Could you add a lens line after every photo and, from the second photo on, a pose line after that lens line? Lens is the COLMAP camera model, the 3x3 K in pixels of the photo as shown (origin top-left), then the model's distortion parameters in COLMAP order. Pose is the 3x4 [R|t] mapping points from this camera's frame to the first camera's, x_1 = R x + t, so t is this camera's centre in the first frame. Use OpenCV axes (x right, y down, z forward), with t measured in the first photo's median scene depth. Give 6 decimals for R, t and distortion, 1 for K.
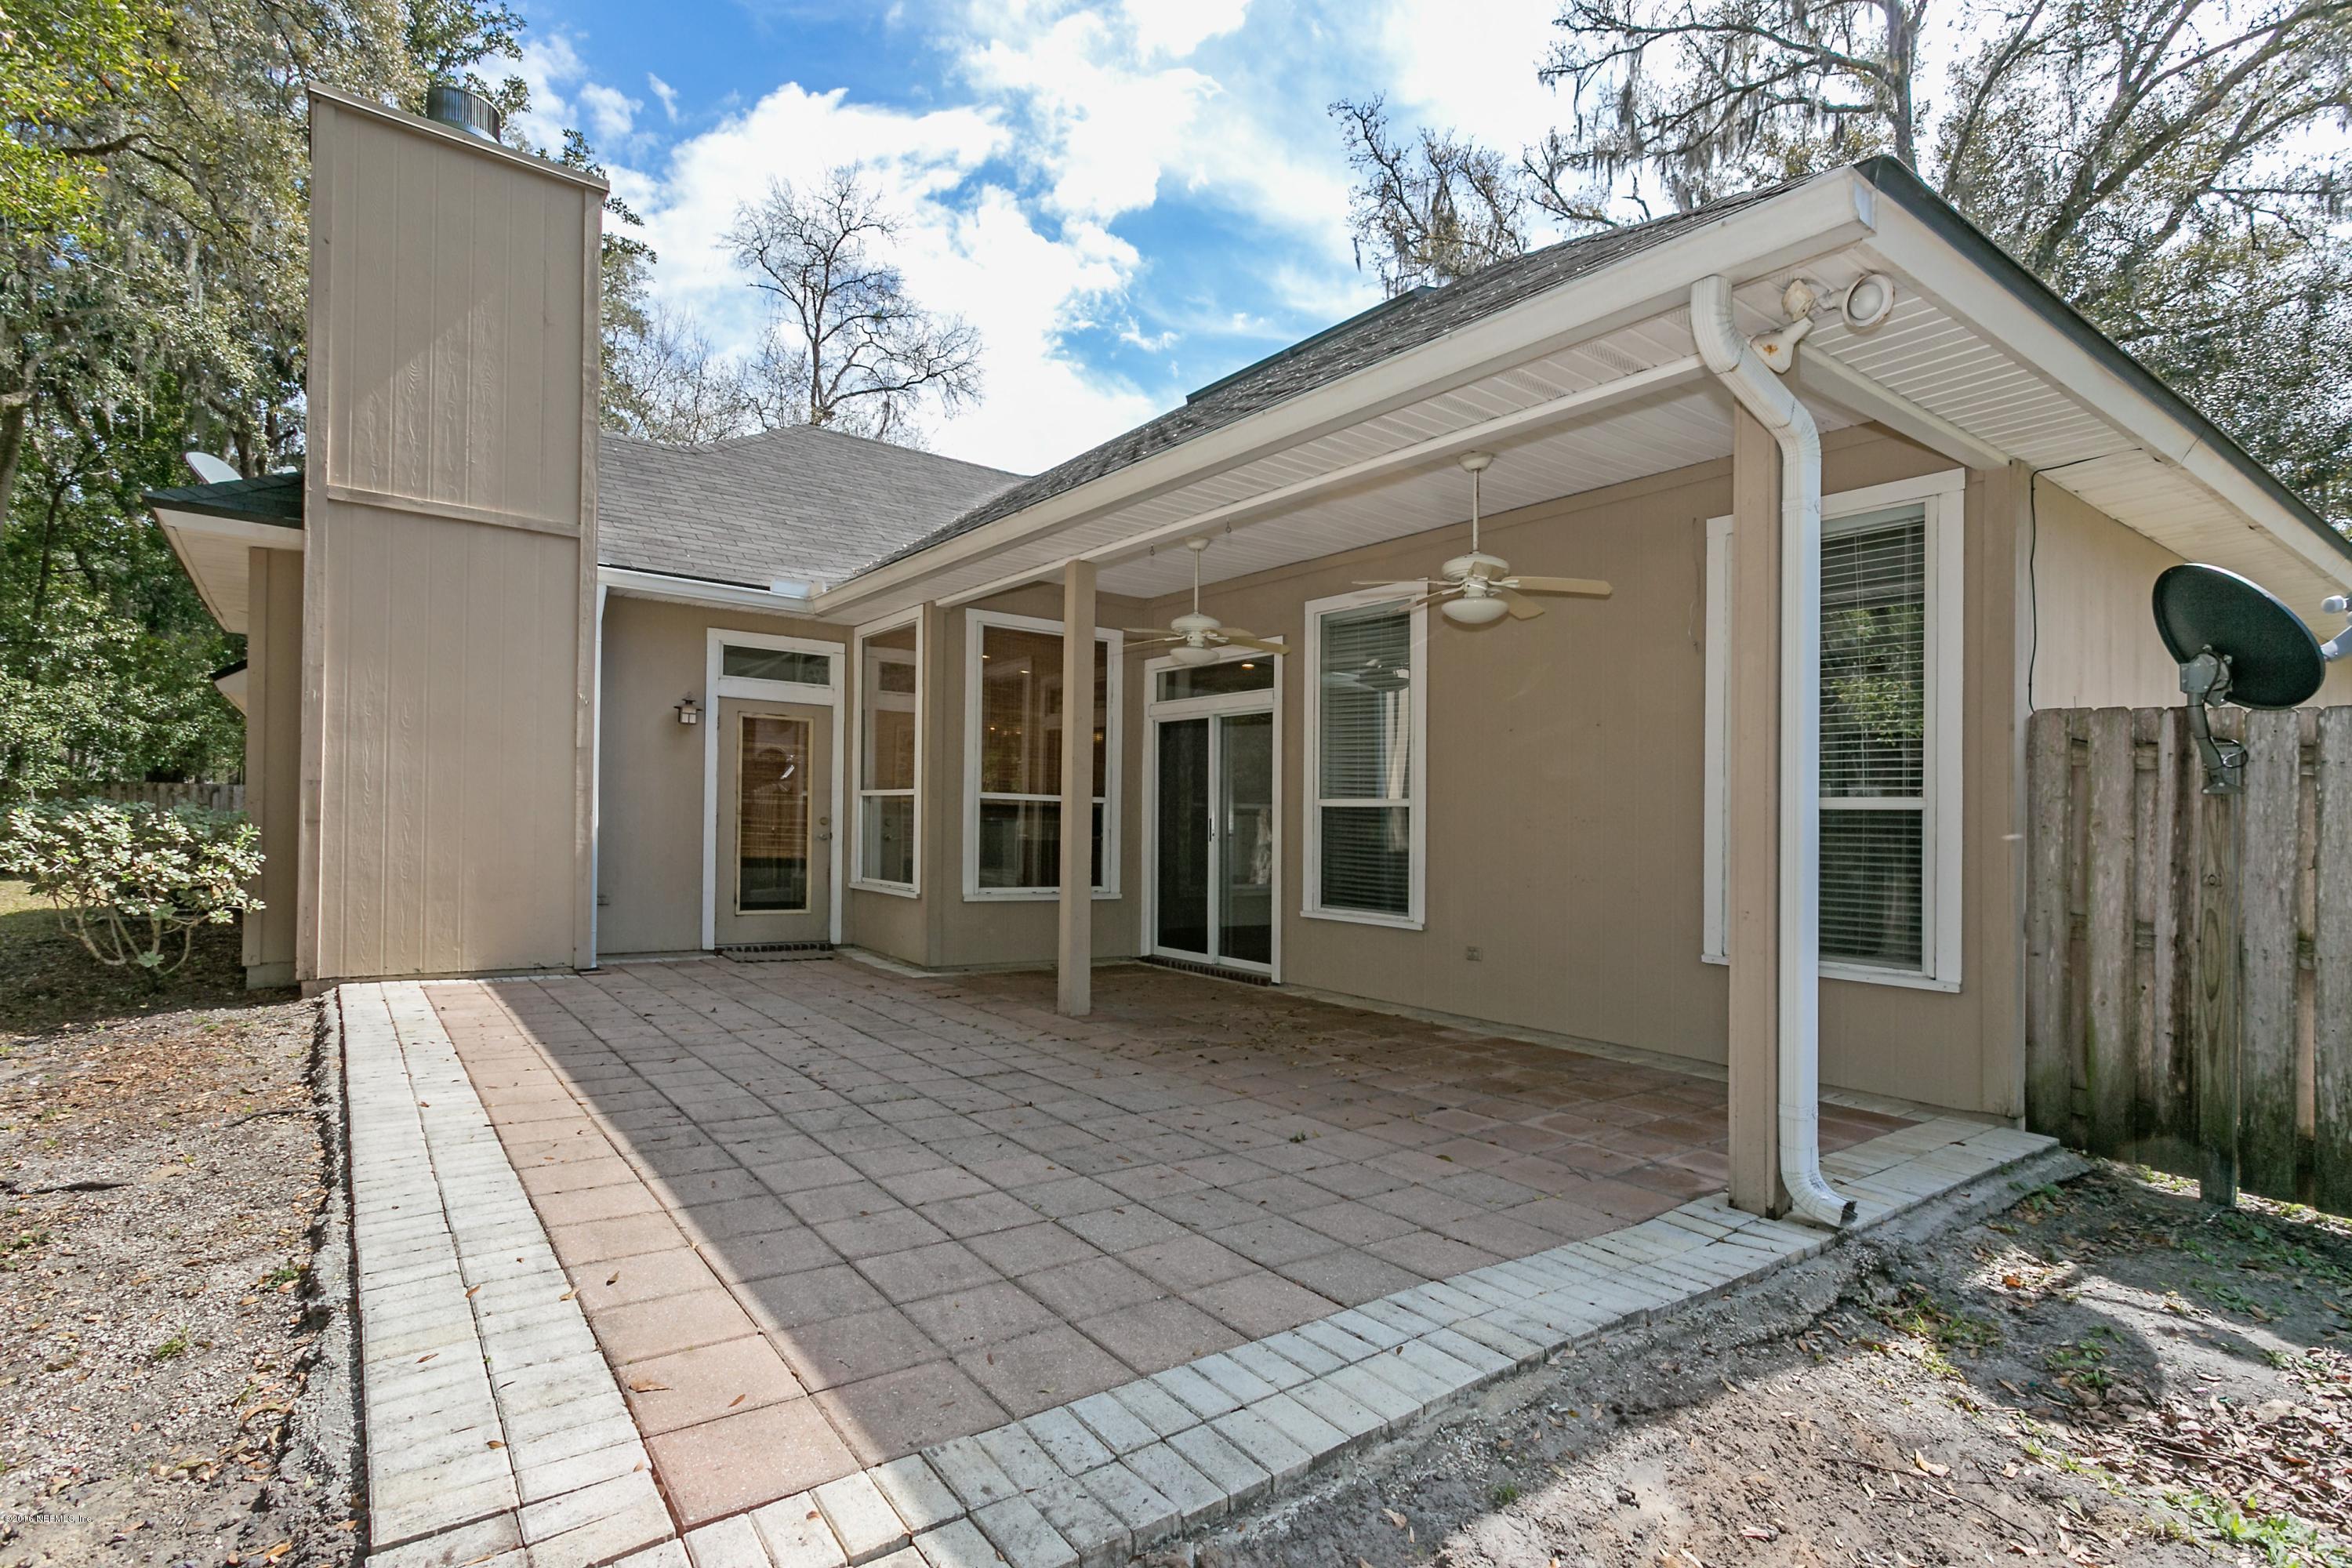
lens RADIAL K [[1129.8, 0, 1165.0], [0, 1129.8, 788.1], [0, 0, 1]] dist [-0.002138, 0.001019]
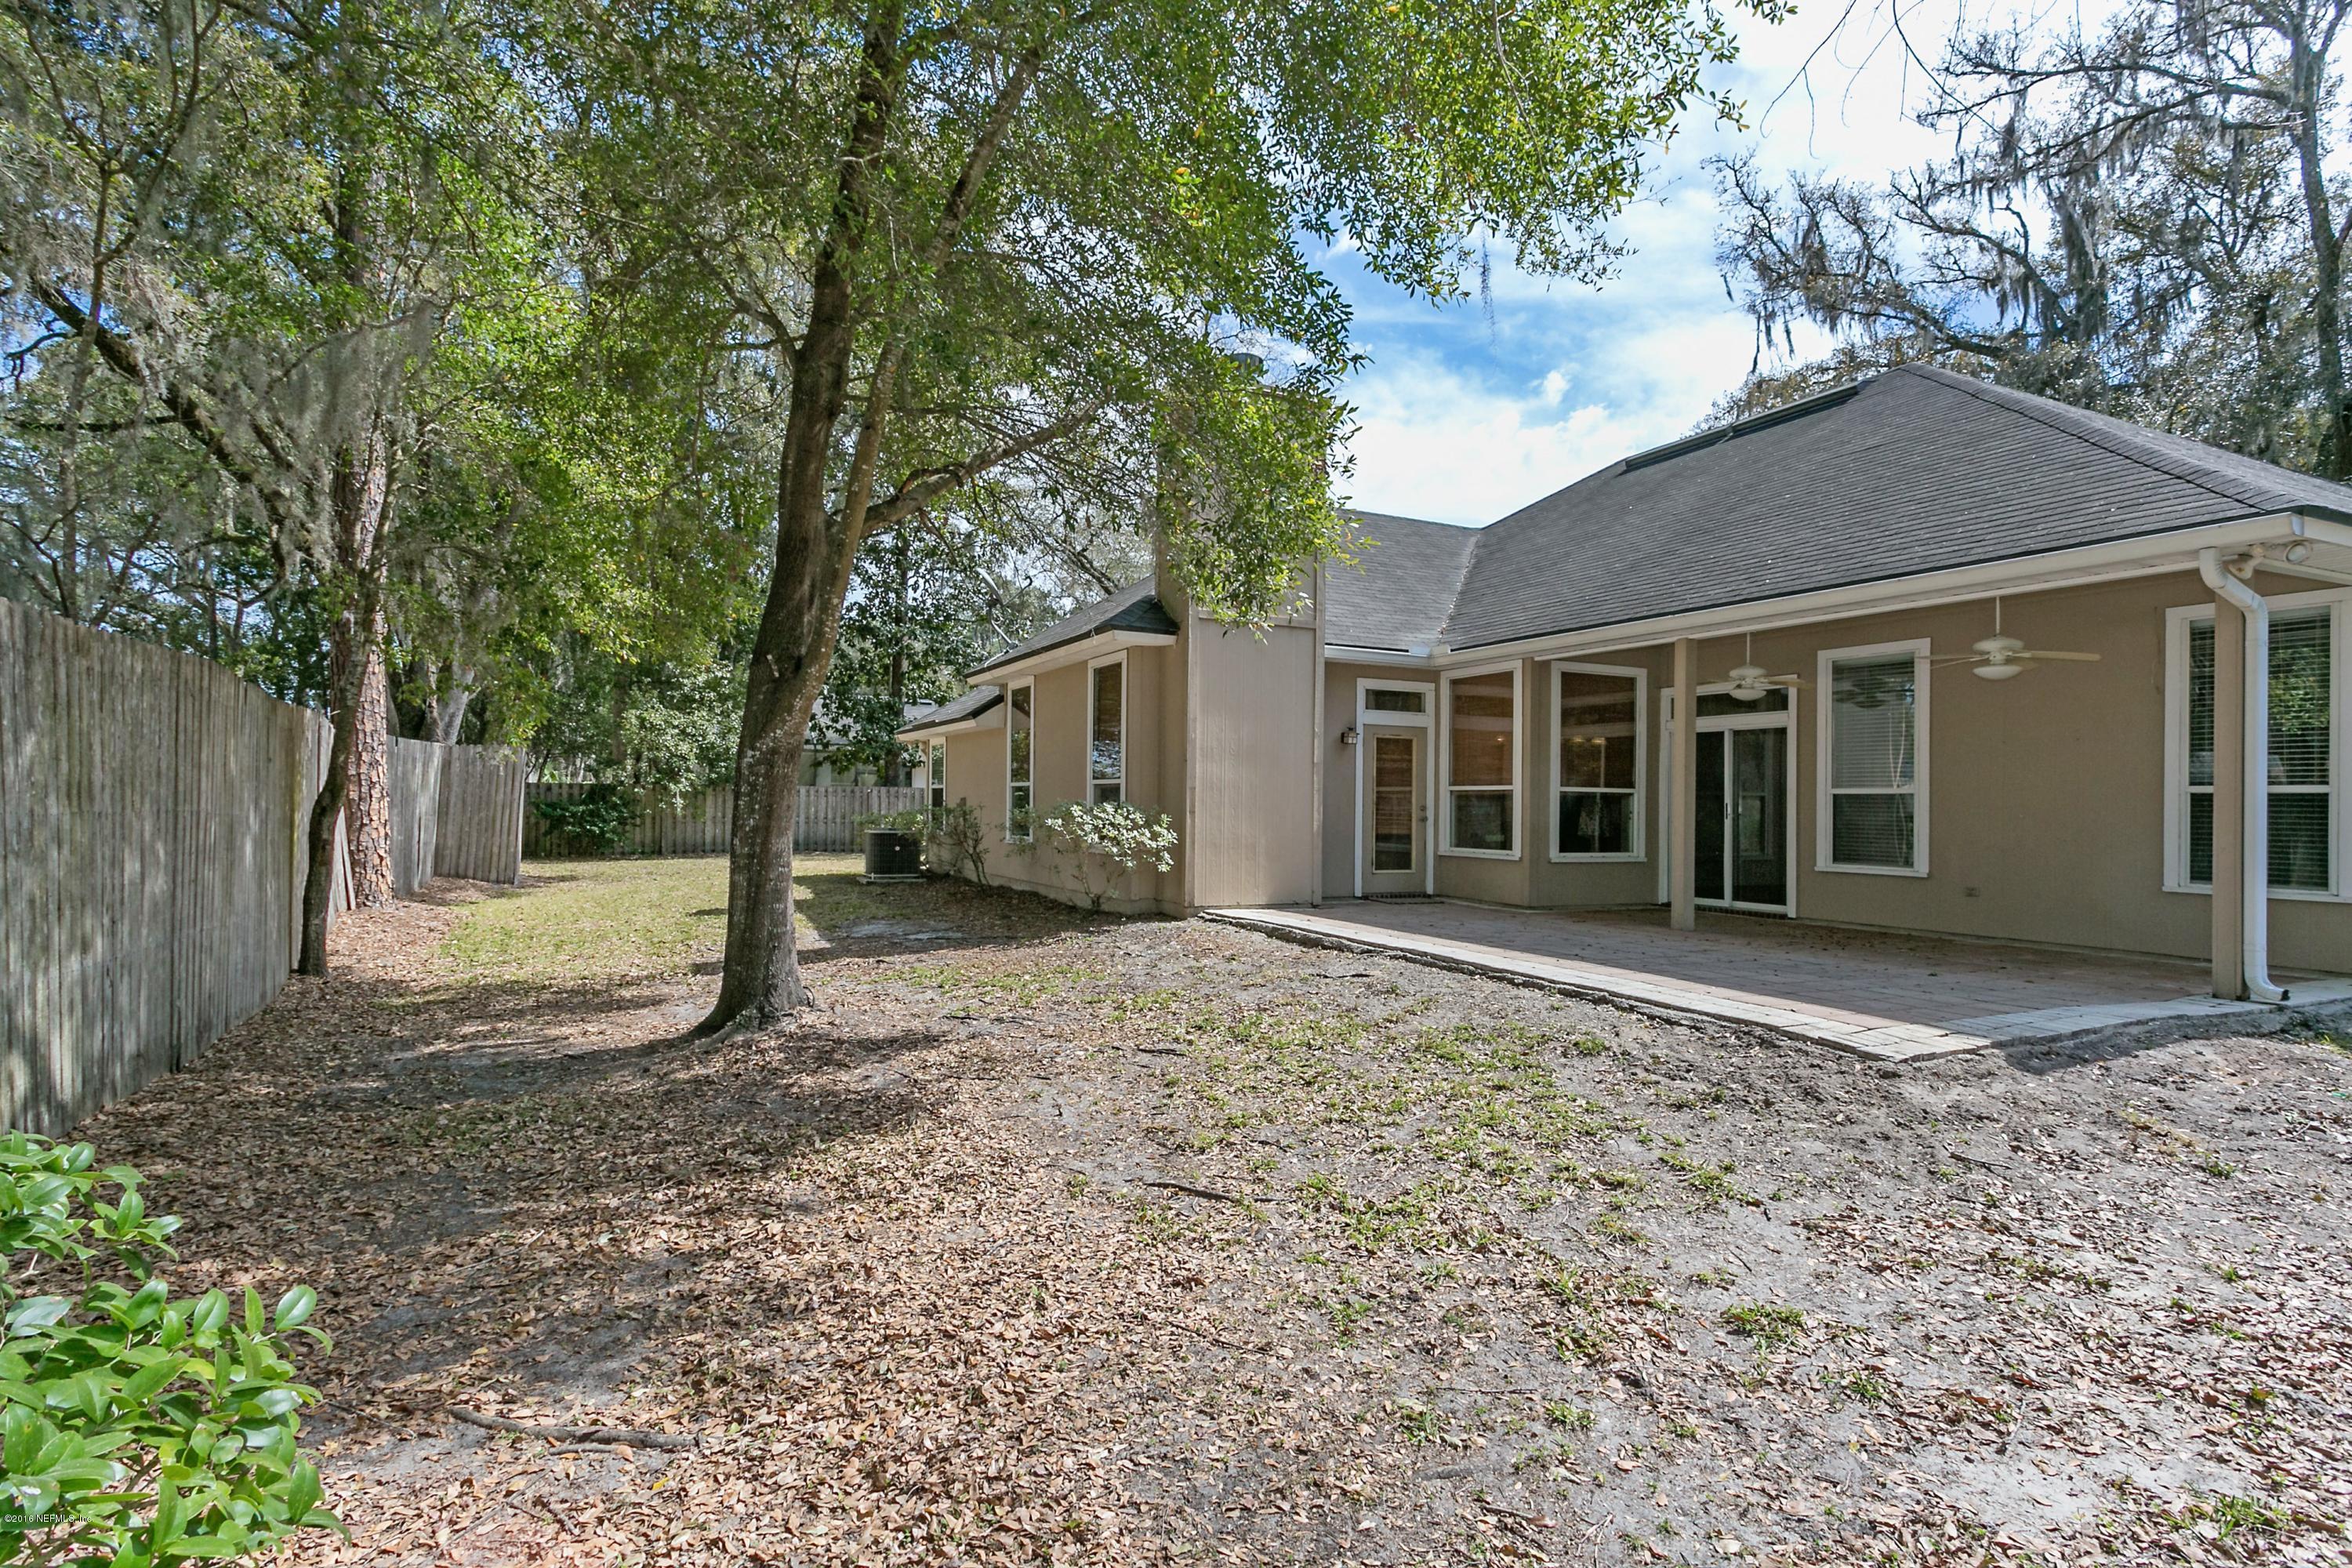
lens RADIAL K [[1129.8, 0, 1183.3], [0, 1129.8, 798.6], [0, 0, 1]] dist [-0.002138, 0.001019]
pose [[0.979504, -0.013789, -0.200954, -0.308811], [0.018543, 0.999590, 0.021796, -0.019589], [0.200571, -0.025076, 0.979358, -0.460766]]
